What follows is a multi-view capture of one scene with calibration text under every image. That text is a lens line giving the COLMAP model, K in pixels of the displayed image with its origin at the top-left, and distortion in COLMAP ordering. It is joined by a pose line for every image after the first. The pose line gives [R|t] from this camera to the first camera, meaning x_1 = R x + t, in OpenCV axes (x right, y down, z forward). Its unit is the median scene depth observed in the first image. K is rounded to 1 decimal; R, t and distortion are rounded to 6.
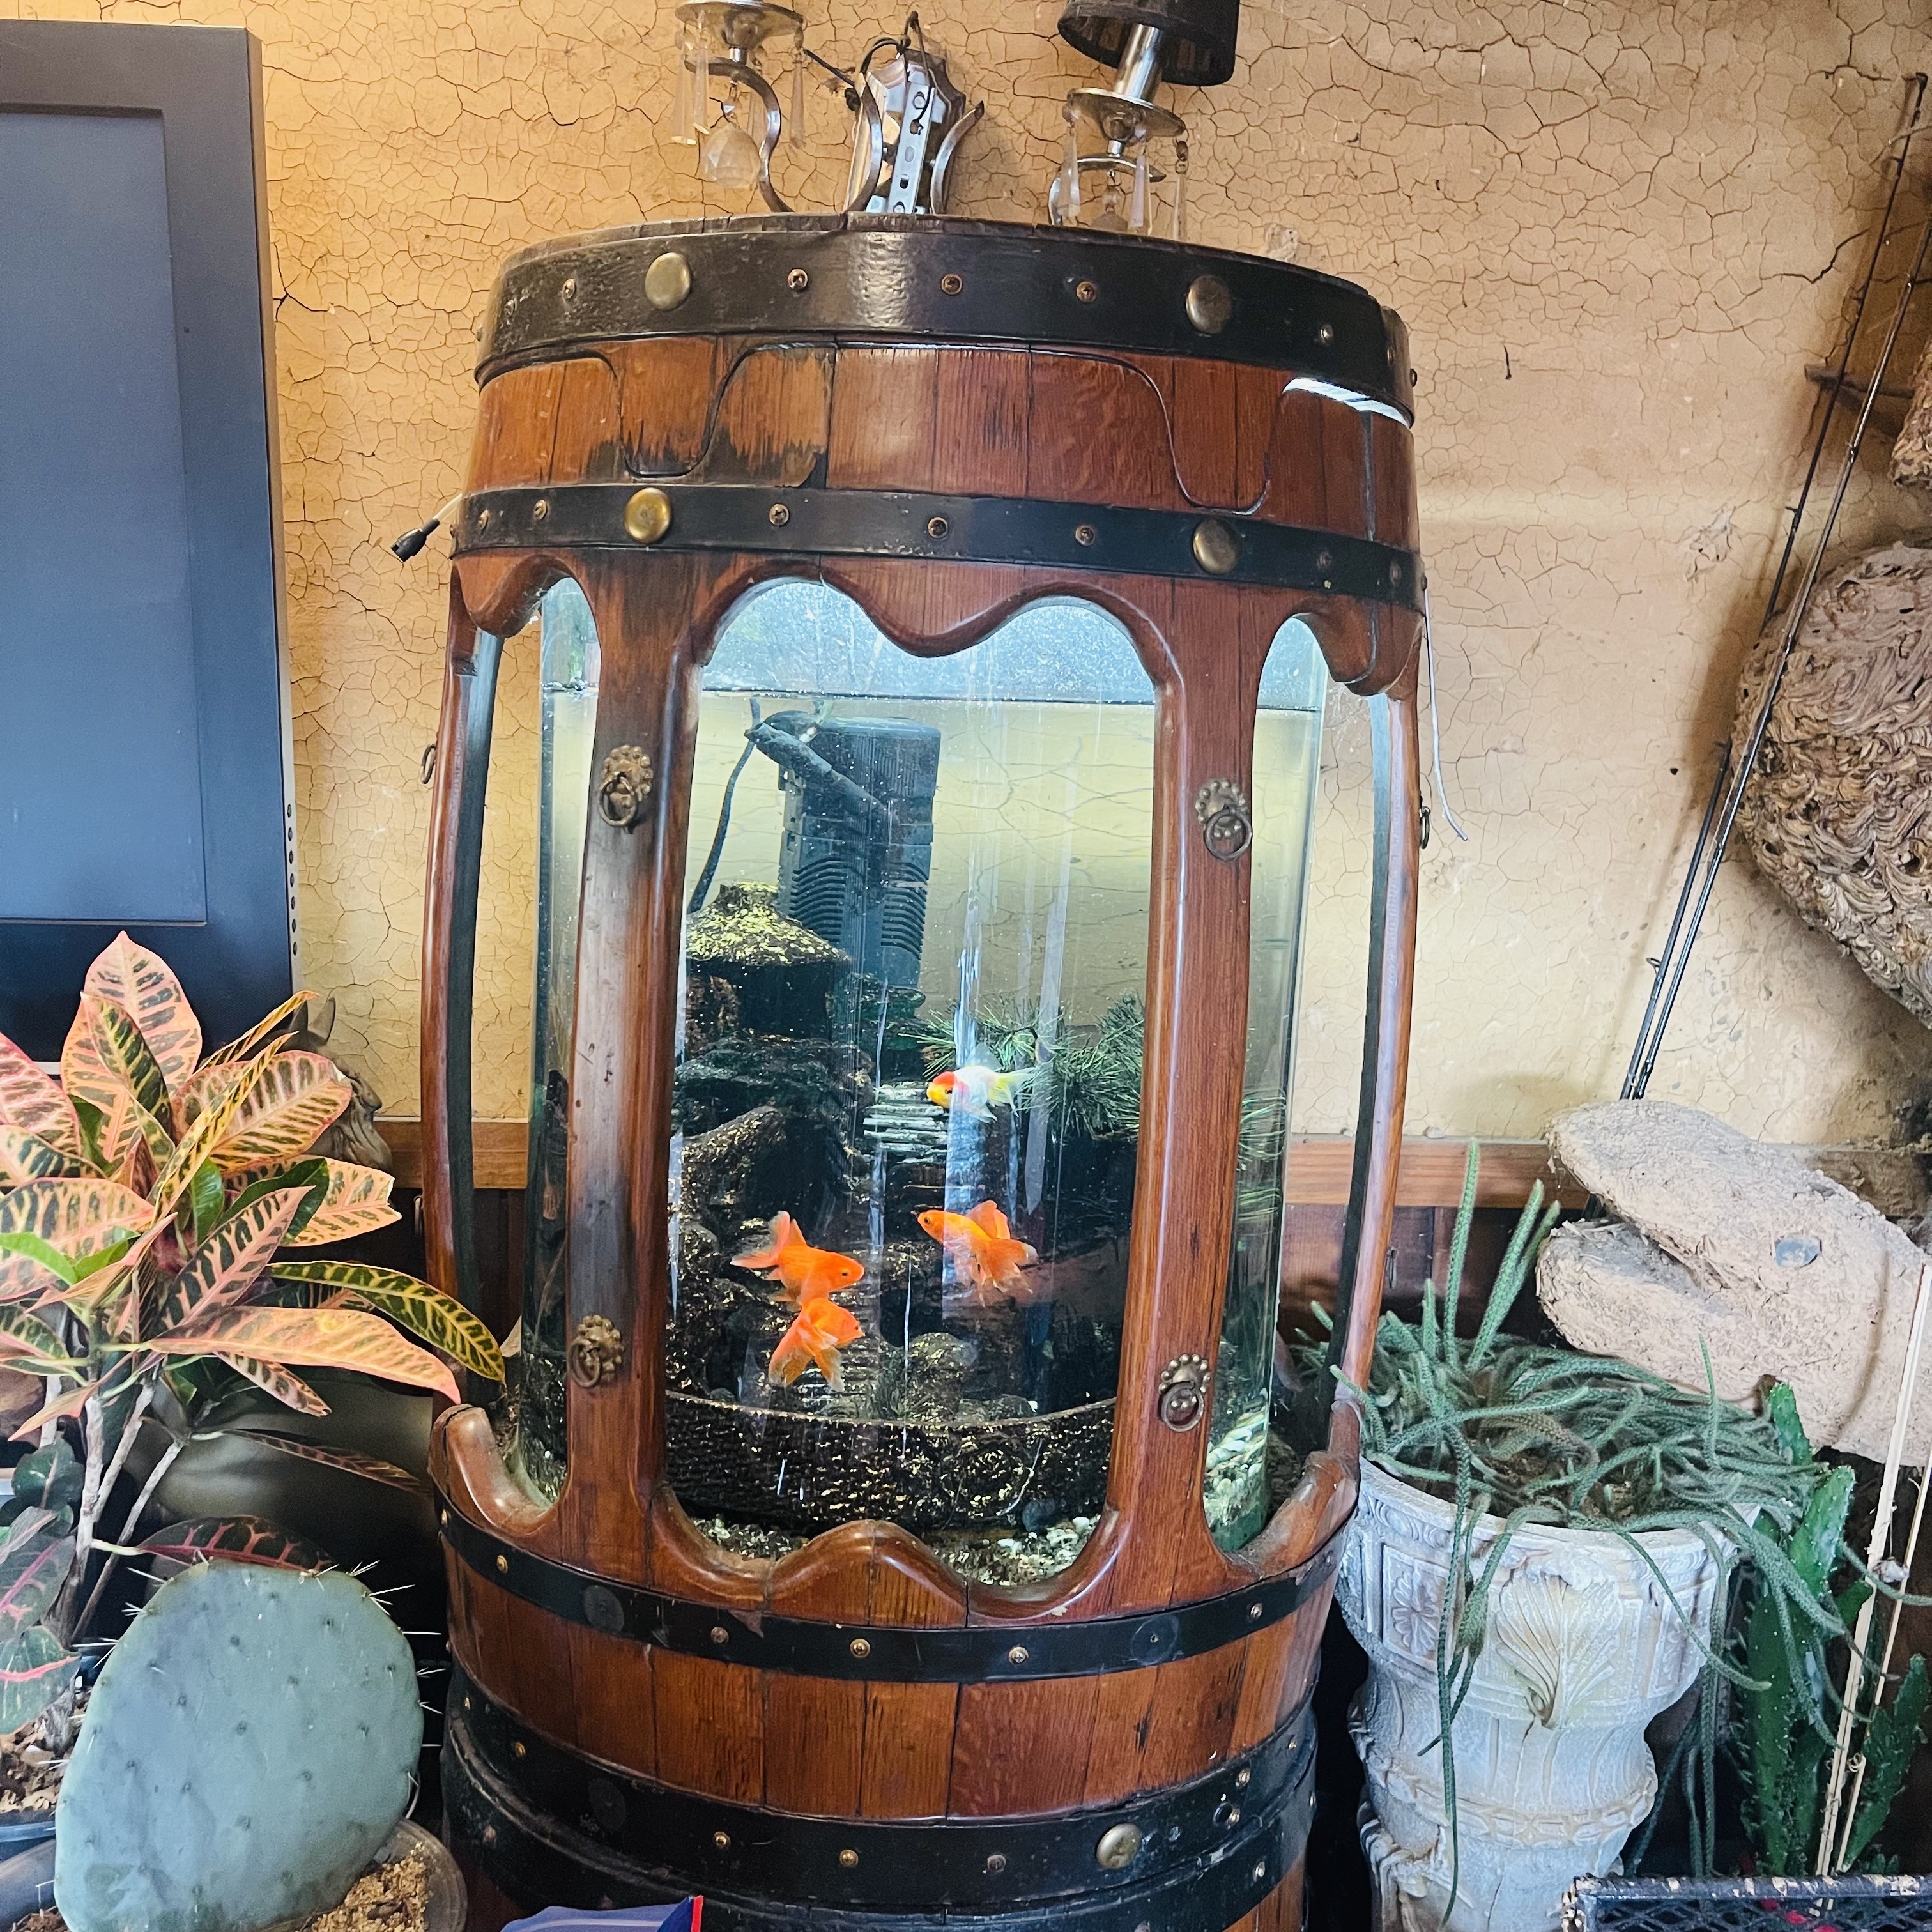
lens RADIAL K [[1969.2, 0, 962.9], [0, 1969.2, 964.0], [0, 0, 1]] dist [0.032184, 0.000000]
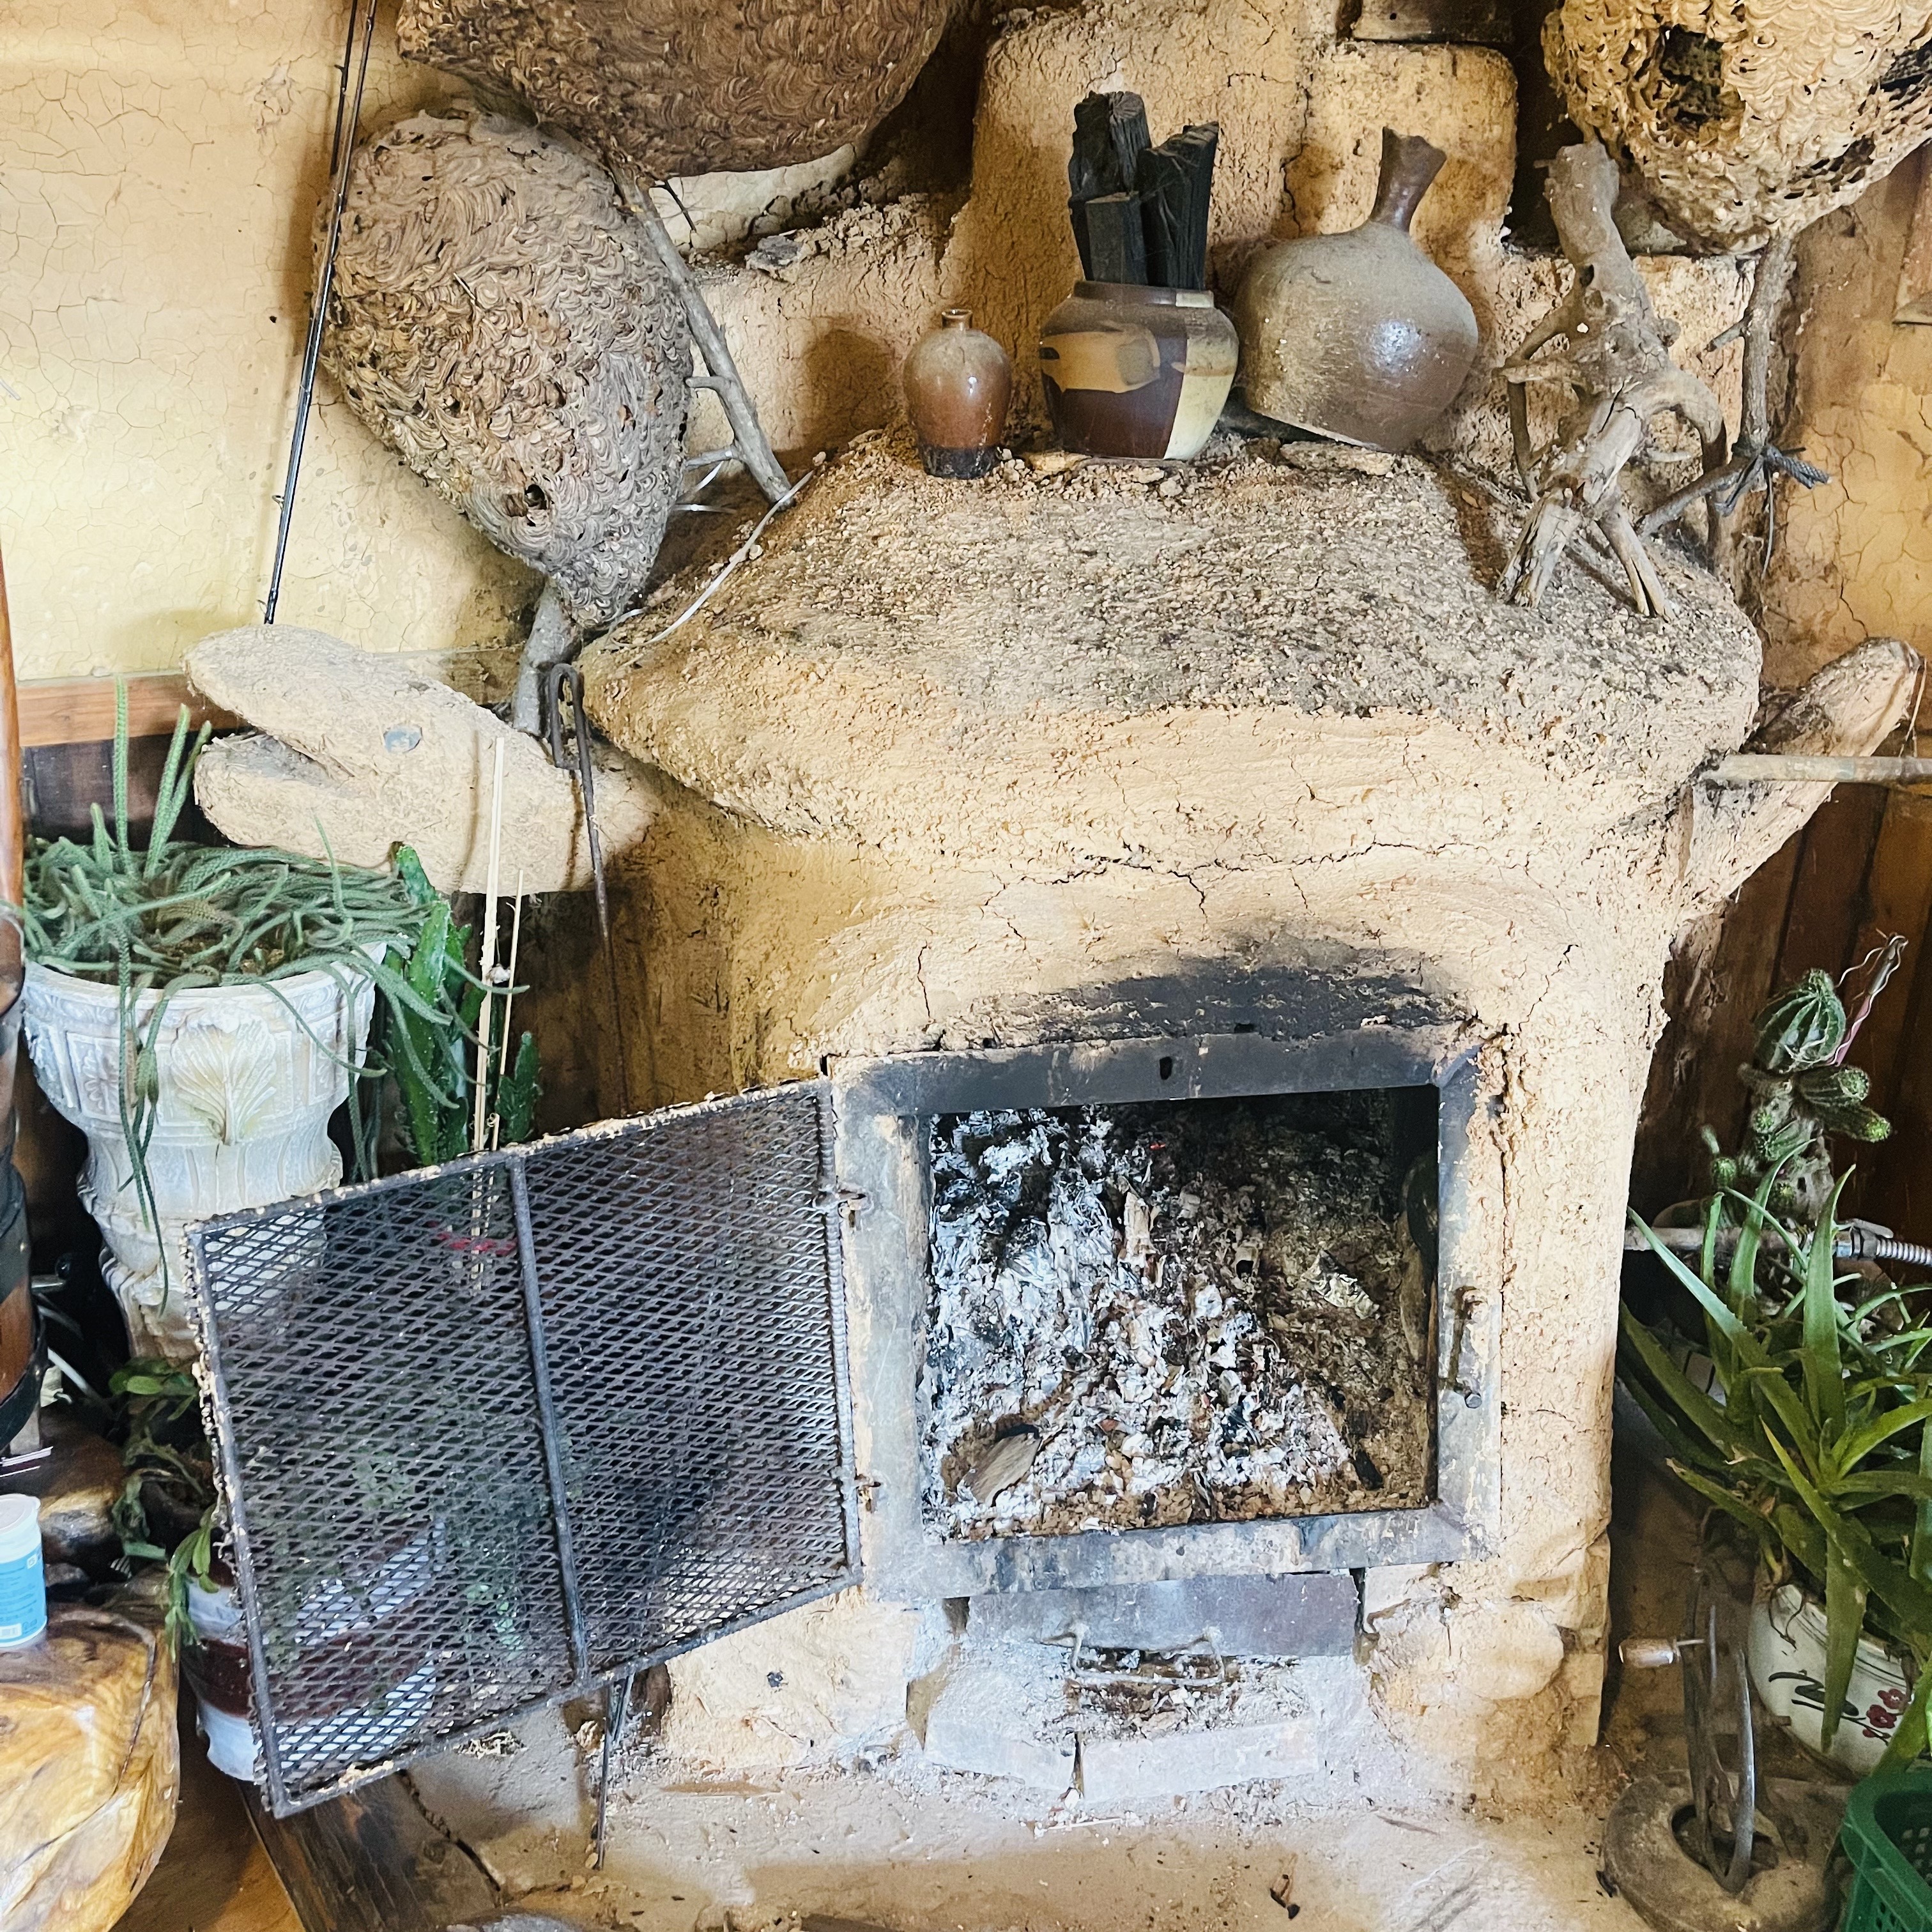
lens RADIAL K [[1969.2, 0, 972.8], [0, 1969.2, 973.9], [0, 0, 1]] dist [0.032184, 0.000000]
pose [[0.842968, -0.181685, 0.506355, 0.071645], [0.054555, 0.965263, 0.255523, -0.007570], [-0.535190, -0.187773, 0.823598, -0.218747]]
